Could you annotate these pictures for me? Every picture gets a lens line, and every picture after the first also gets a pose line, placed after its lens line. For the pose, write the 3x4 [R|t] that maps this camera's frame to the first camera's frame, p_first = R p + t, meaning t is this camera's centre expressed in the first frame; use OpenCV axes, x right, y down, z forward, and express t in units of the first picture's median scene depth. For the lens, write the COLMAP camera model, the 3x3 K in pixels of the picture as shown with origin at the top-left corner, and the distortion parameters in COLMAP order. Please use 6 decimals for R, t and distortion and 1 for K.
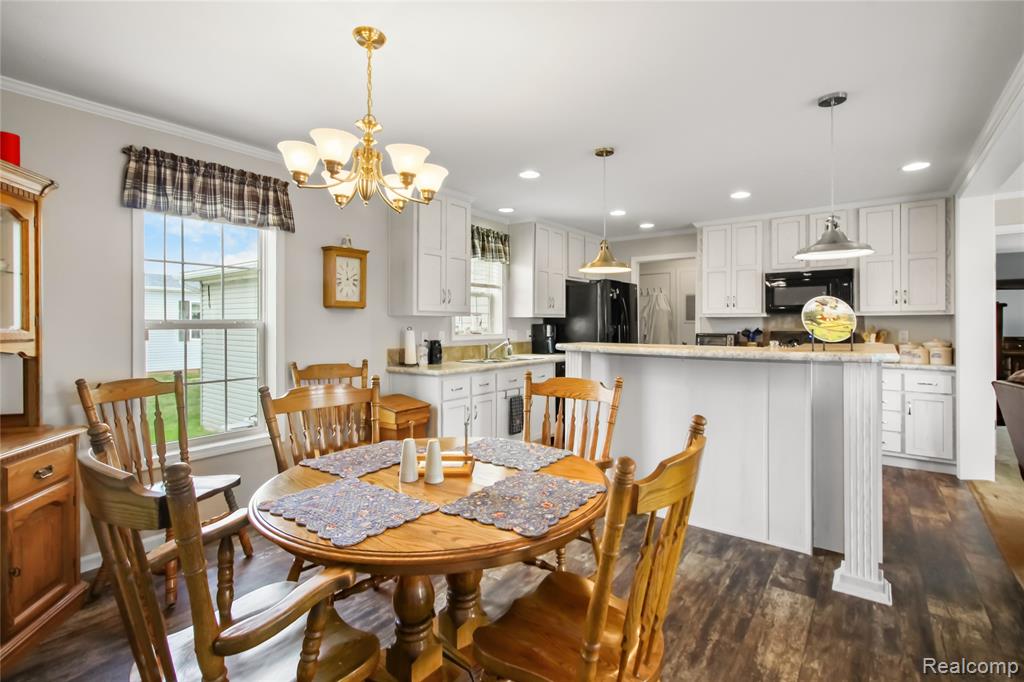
lens RADIAL K [[492.8, 0, 506.8], [0, 492.8, 322.5], [0, 0, 1]] dist [0.004284, 0.000819]
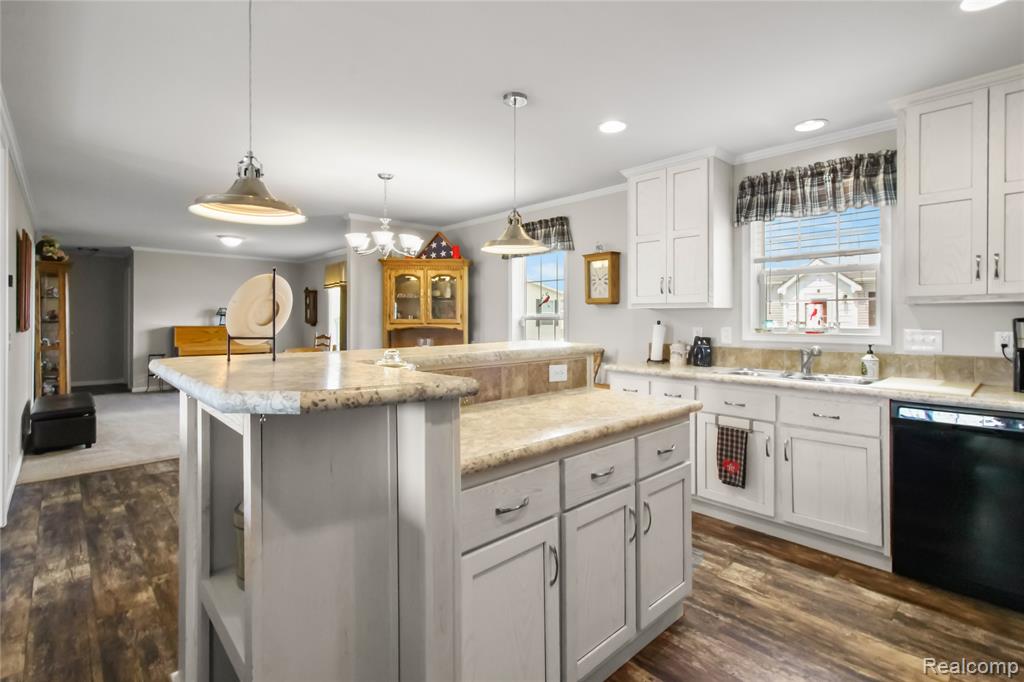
lens RADIAL K [[492.8, 0, 506.8], [0, 492.8, 322.5], [0, 0, 1]] dist [0.004284, 0.000819]
pose [[-0.196689, 0.006113, -0.980447, 0.986529], [0.004959, 0.999974, 0.005240, 0.008032], [0.980453, -0.003831, -0.196714, 1.161785]]
